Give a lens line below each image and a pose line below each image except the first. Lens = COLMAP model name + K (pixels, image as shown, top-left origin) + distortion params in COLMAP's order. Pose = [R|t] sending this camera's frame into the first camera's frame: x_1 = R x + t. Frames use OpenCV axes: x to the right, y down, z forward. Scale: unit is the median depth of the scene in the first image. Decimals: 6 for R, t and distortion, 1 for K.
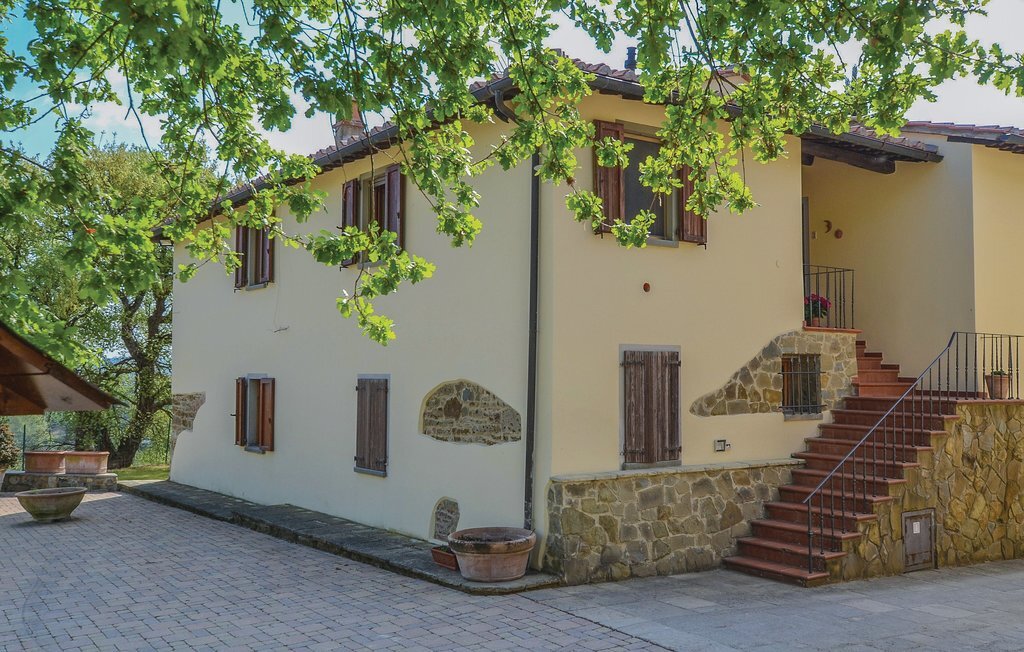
lens RADIAL K [[1043.3, 0, 511.2], [0, 1043.3, 326.4], [0, 0, 1]] dist [0.007767, 0.000000]
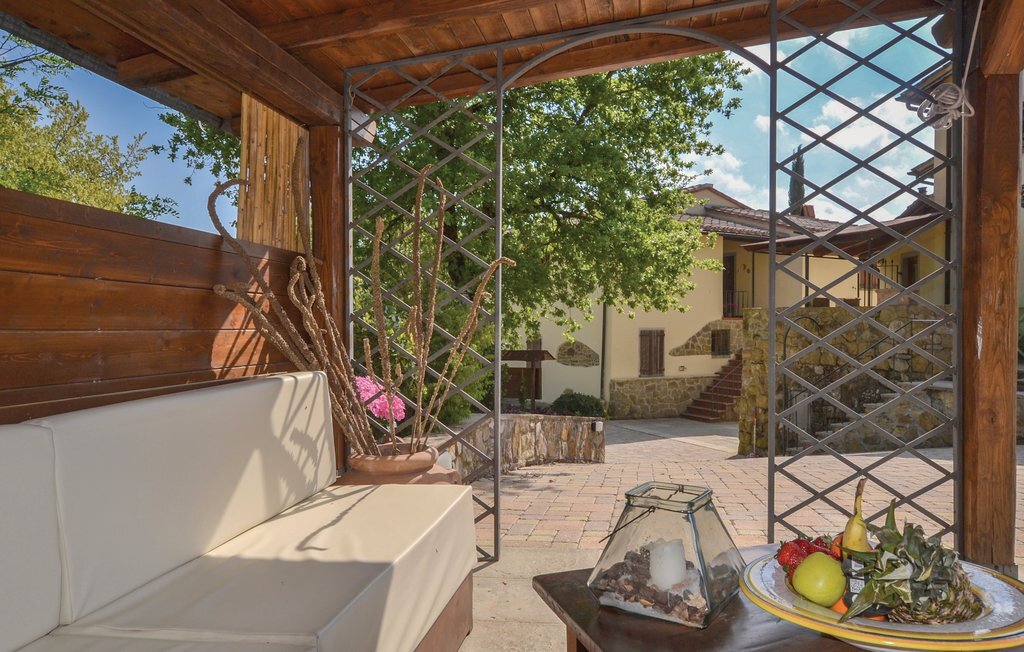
lens RADIAL K [[713.9, 0, 510.9], [0, 713.9, 327.7], [0, 0, 1]] dist [-0.000147, 0.000003]
pose [[0.994086, 0.006087, -0.108424, -0.015675], [-0.000197, 0.998528, 0.054245, -0.073940], [0.108594, -0.053903, 0.992624, -0.721128]]
